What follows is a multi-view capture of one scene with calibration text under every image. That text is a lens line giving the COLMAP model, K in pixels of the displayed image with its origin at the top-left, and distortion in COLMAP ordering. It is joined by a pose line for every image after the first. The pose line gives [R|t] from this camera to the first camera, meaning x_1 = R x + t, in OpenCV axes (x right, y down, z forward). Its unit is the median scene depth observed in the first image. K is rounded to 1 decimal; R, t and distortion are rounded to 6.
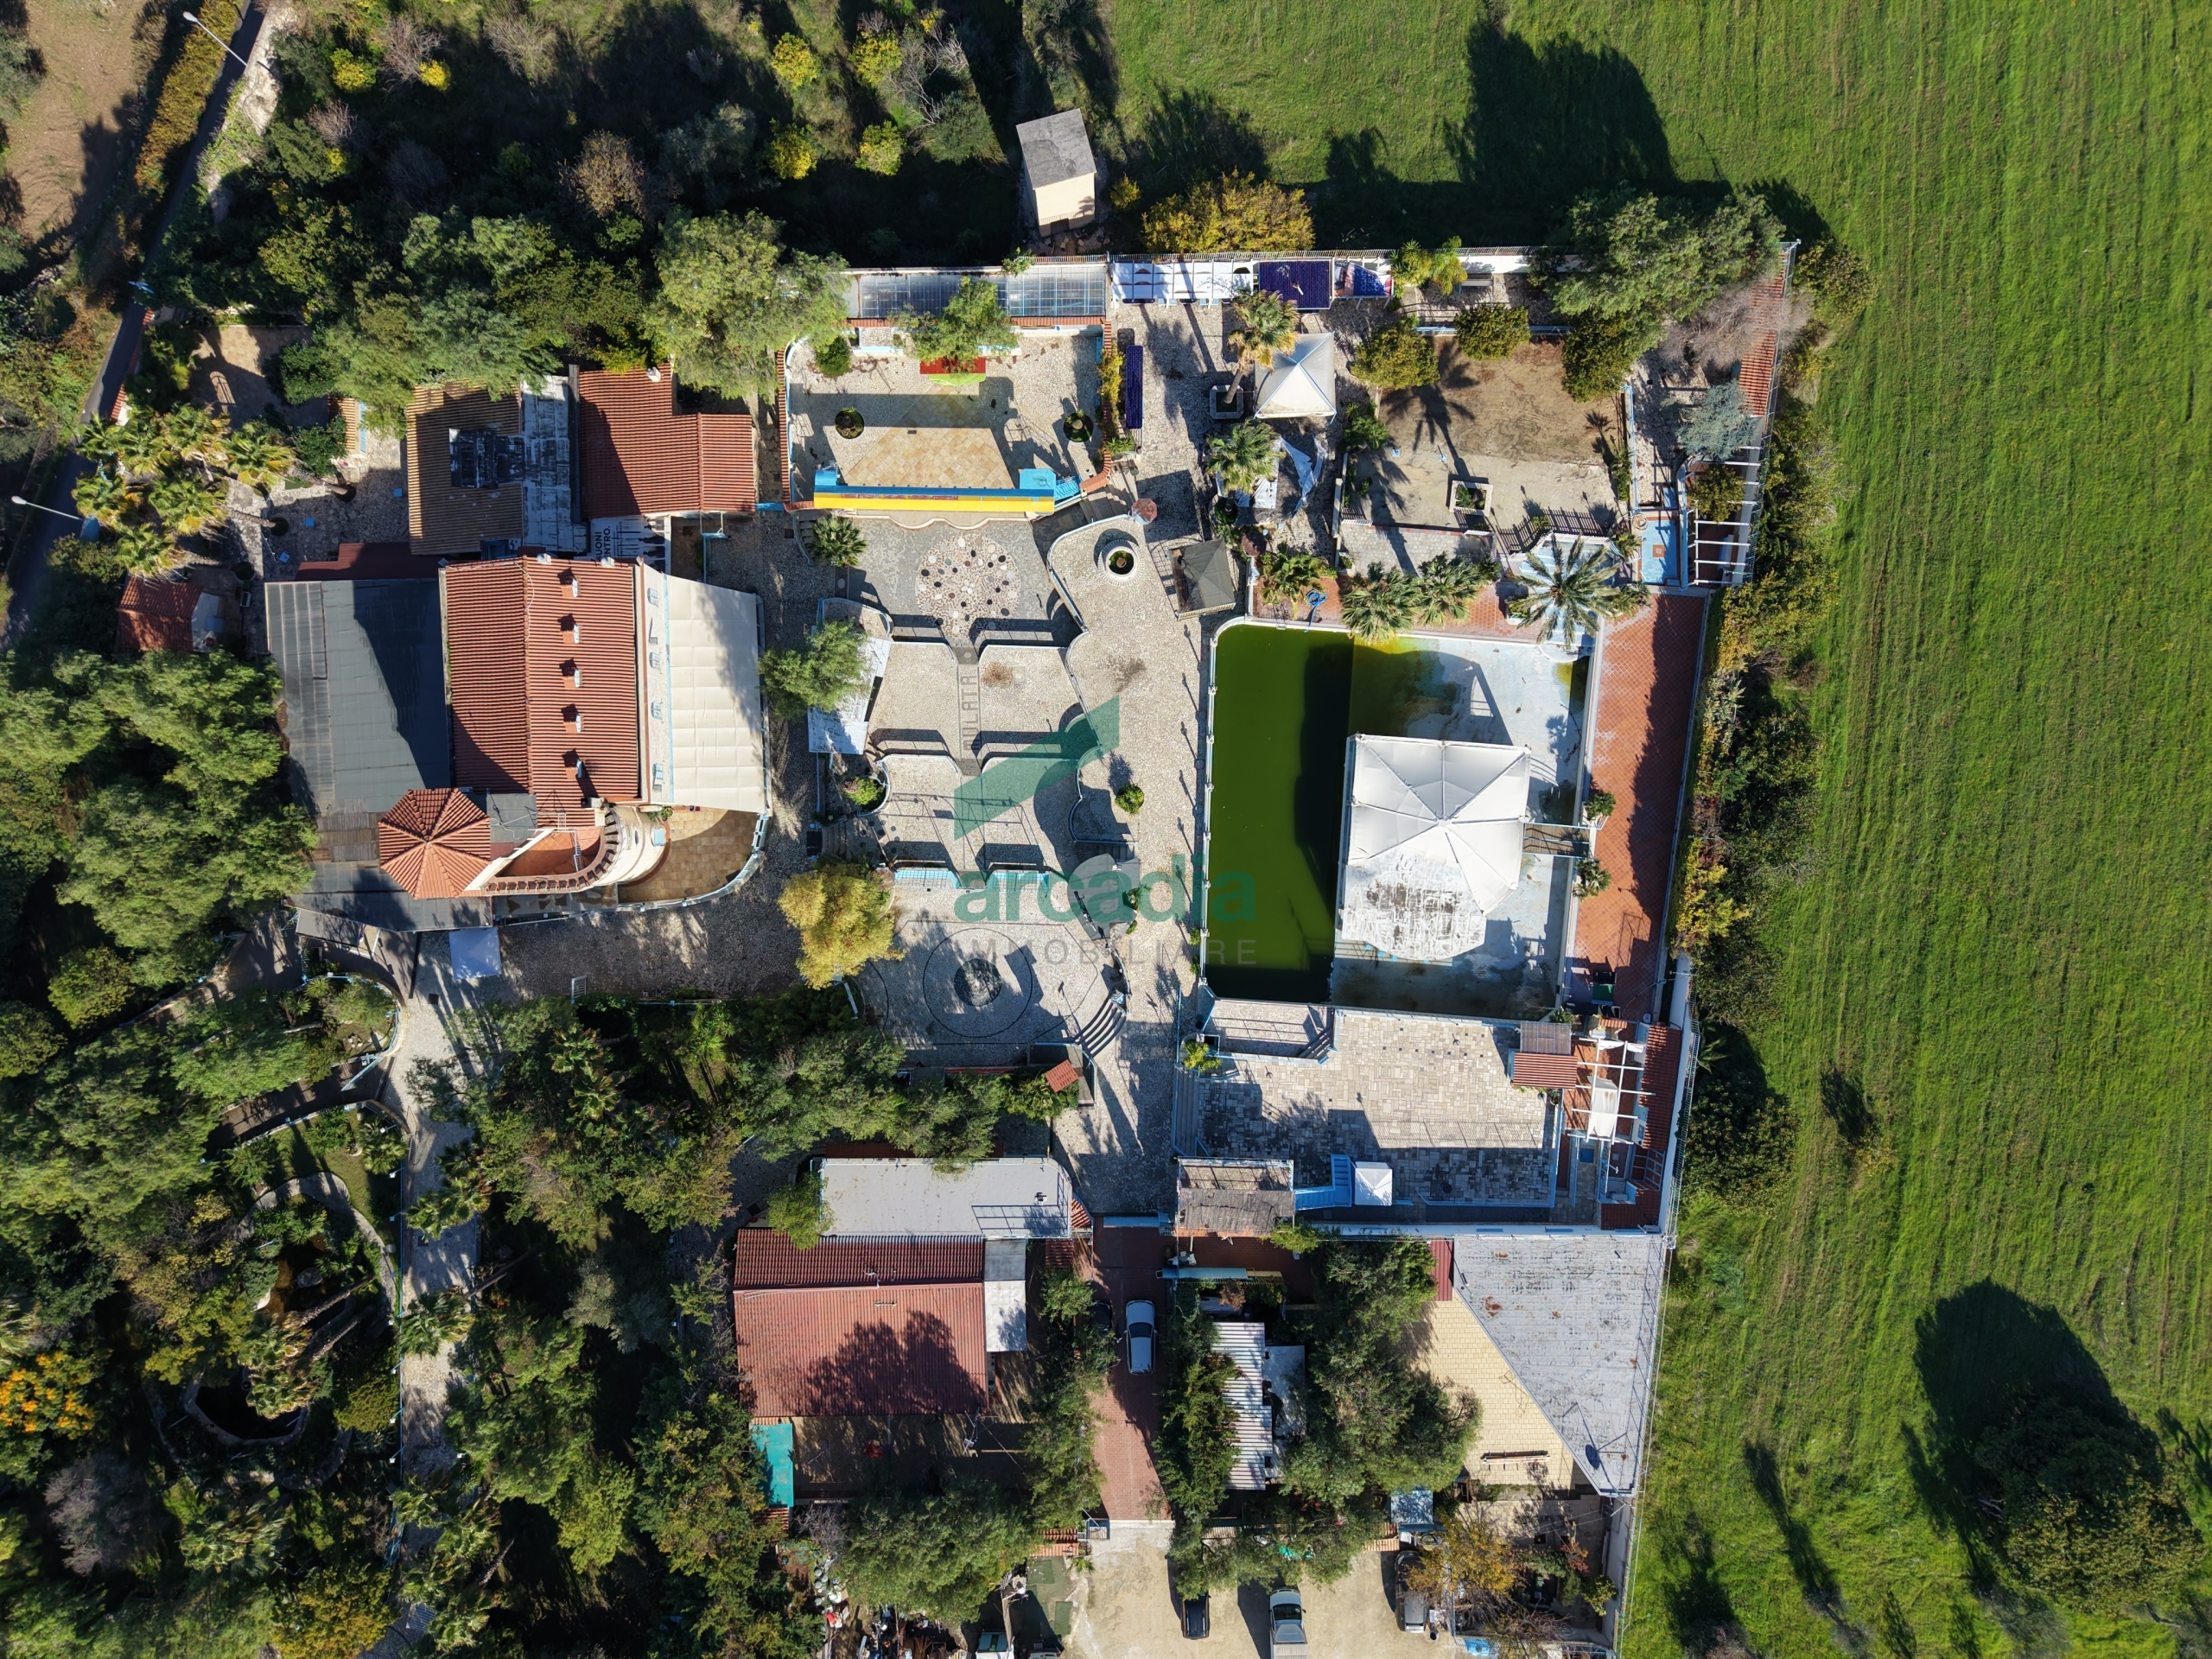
lens RADIAL K [[1479.3, 0, 1101.9], [0, 1479.3, 838.5], [0, 0, 1]] dist [0.022323, -0.021172]
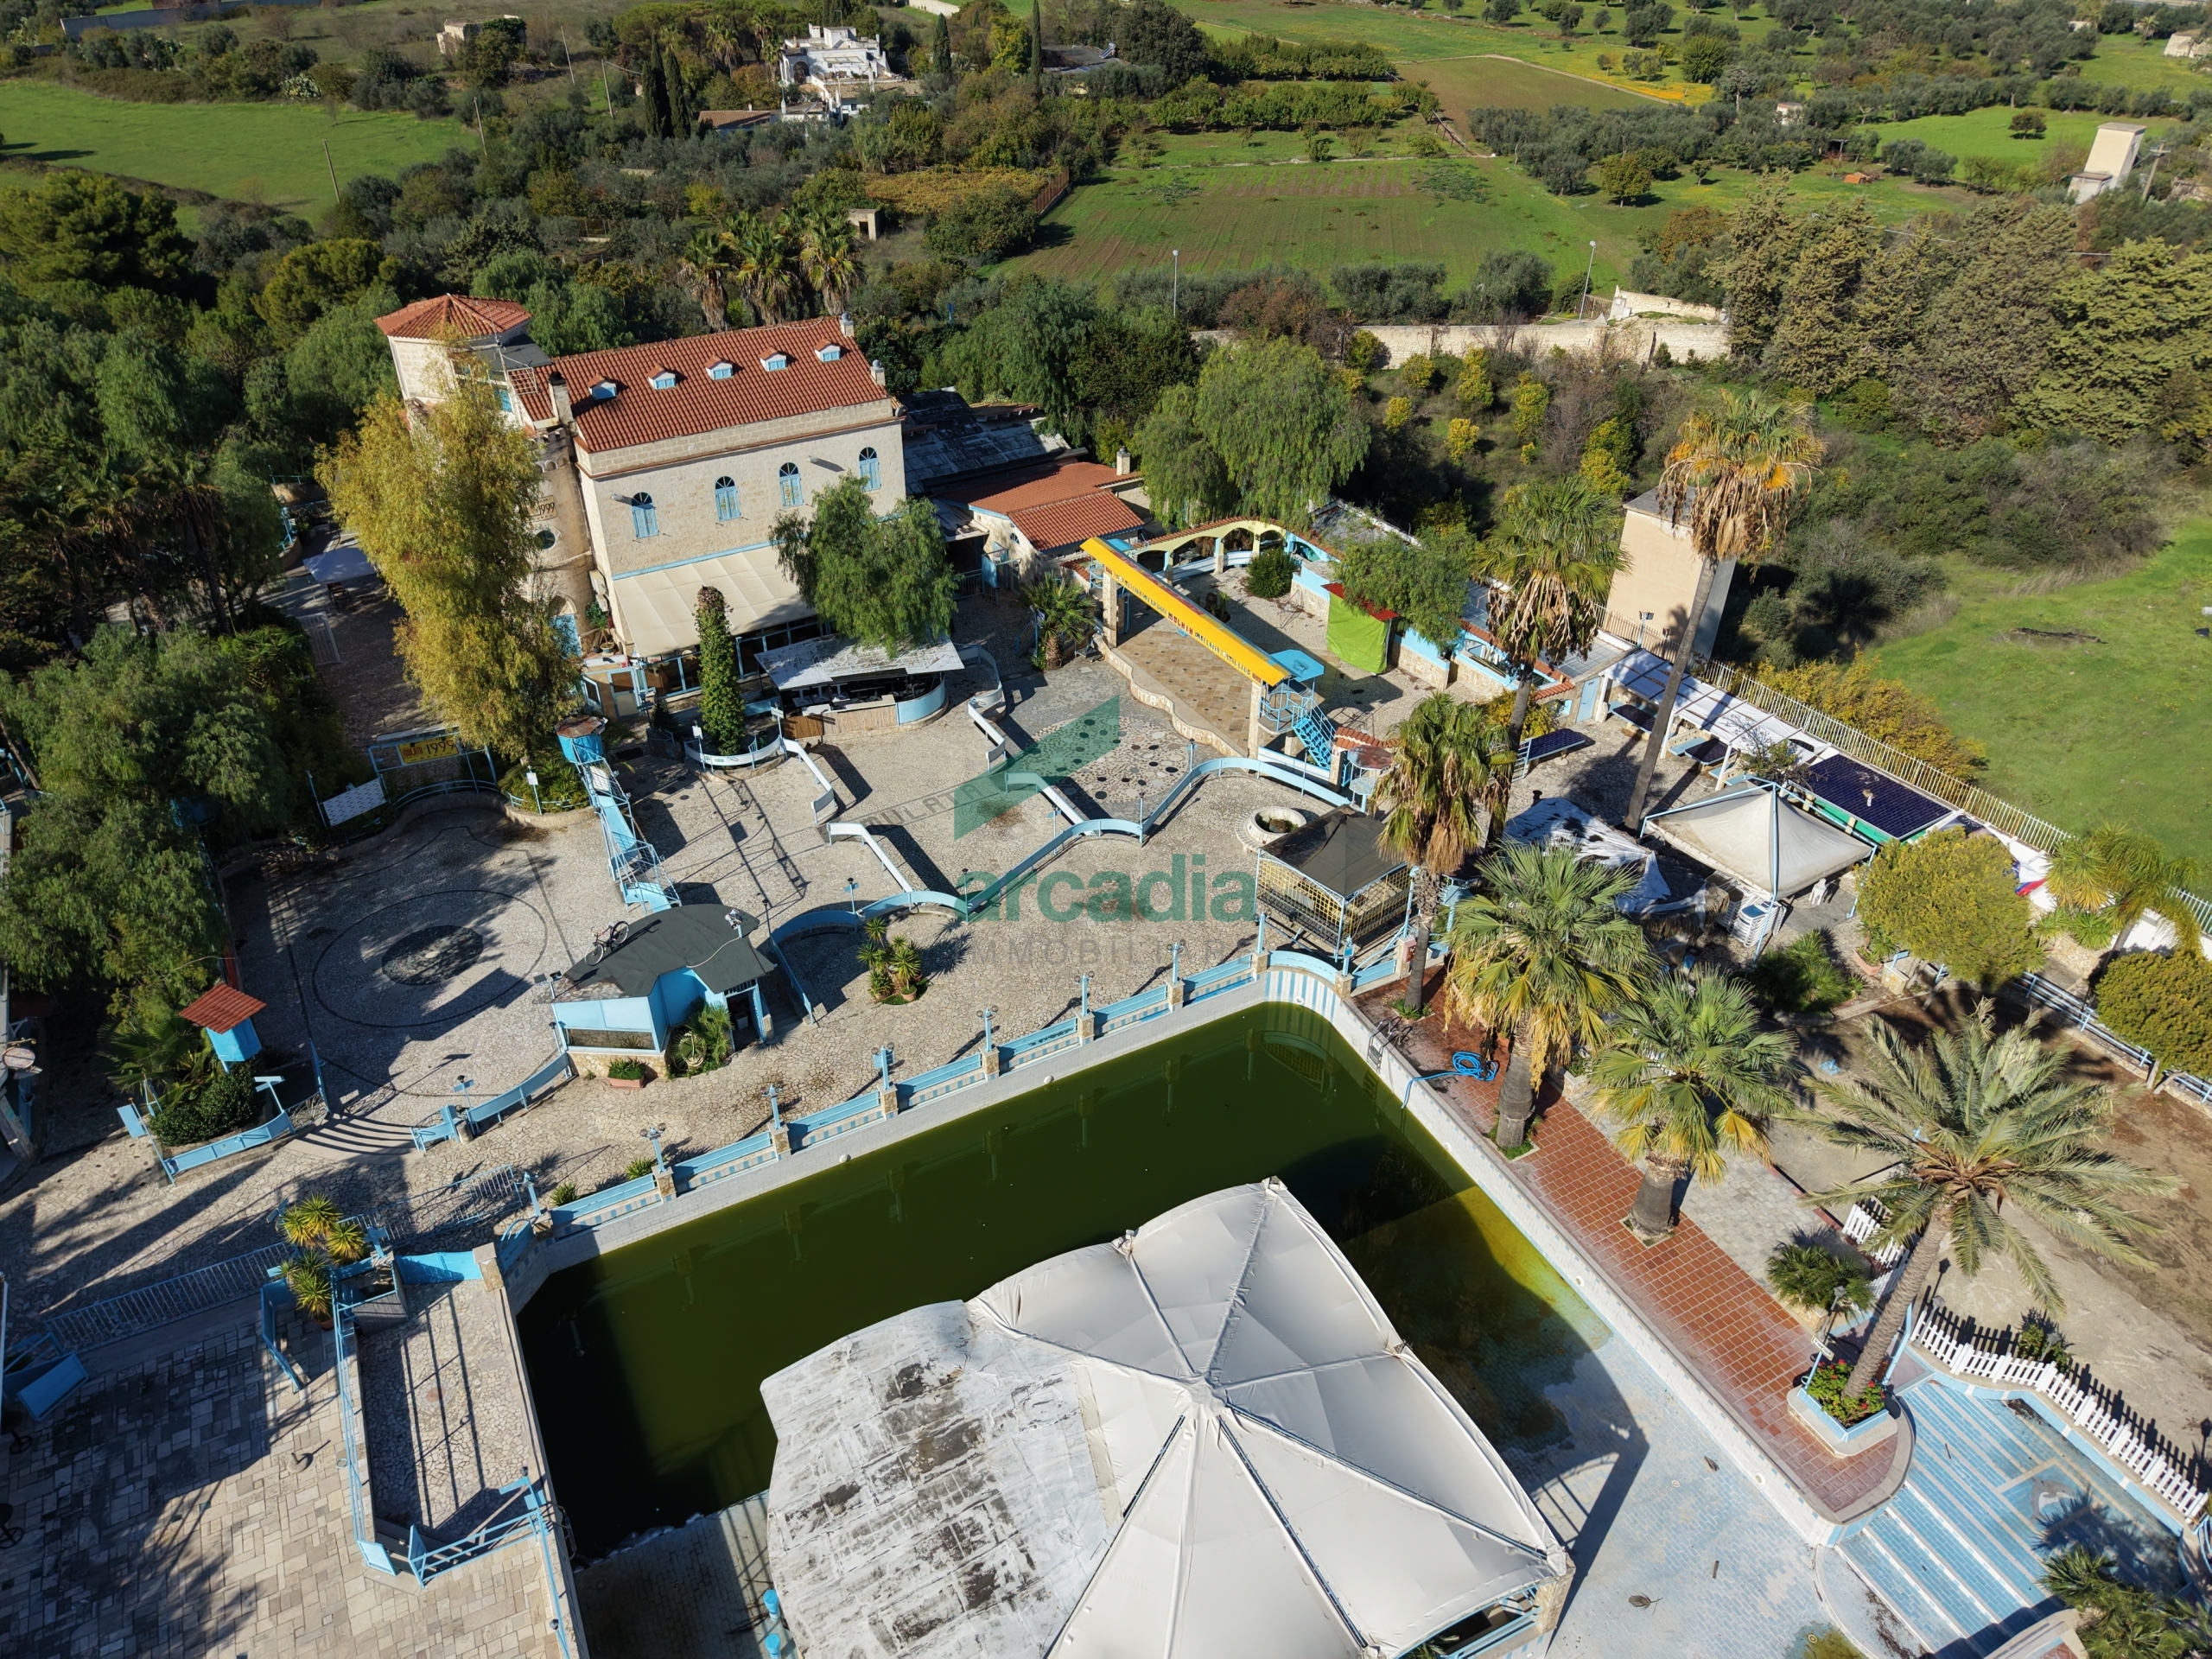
lens RADIAL K [[1479.3, 0, 1101.9], [0, 1479.3, 838.5], [0, 0, 1]] dist [0.022323, -0.021172]
pose [[0.509742, 0.496688, -0.702470, 0.374540], [-0.860277, 0.285479, -0.422404, 0.107229], [-0.009263, 0.819636, 0.572810, 0.690036]]
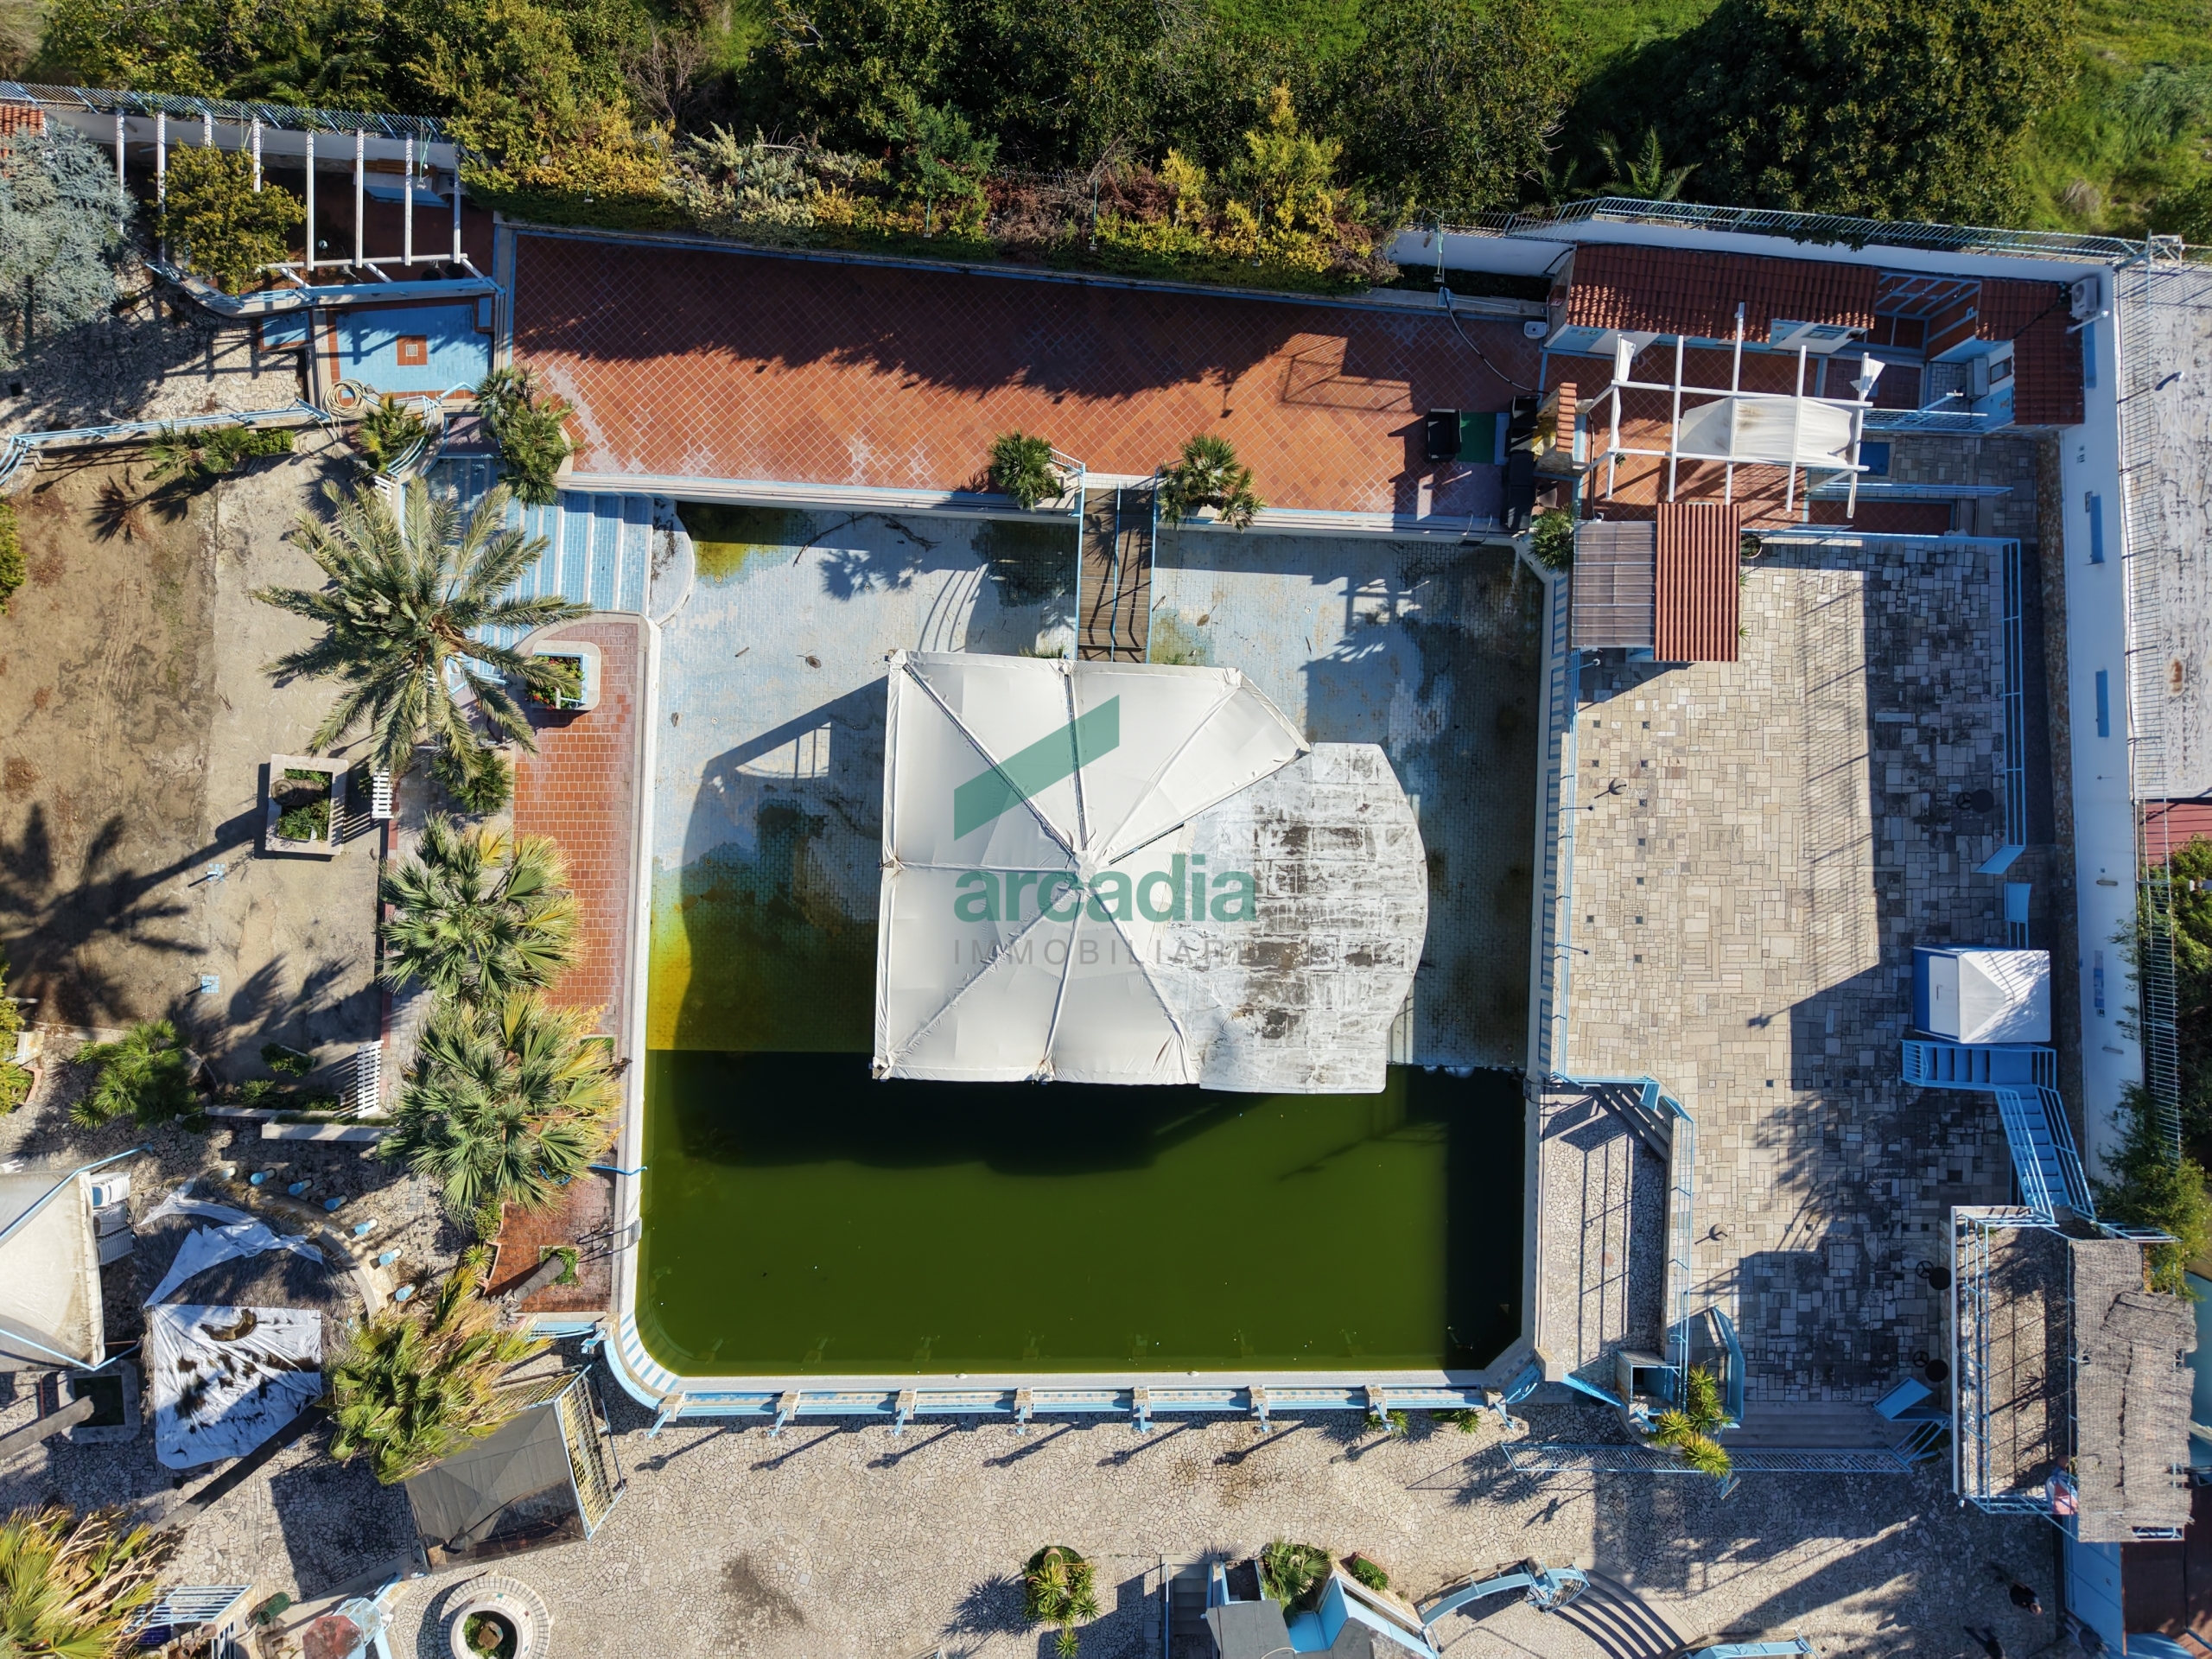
lens RADIAL K [[1479.3, 0, 1101.9], [0, 1479.3, 838.5], [0, 0, 1]] dist [0.022323, -0.021172]
pose [[-0.042881, -0.999078, -0.002114, 0.232610], [0.999059, -0.042867, -0.006592, -0.002910], [0.006496, -0.002394, 0.999976, 0.586736]]
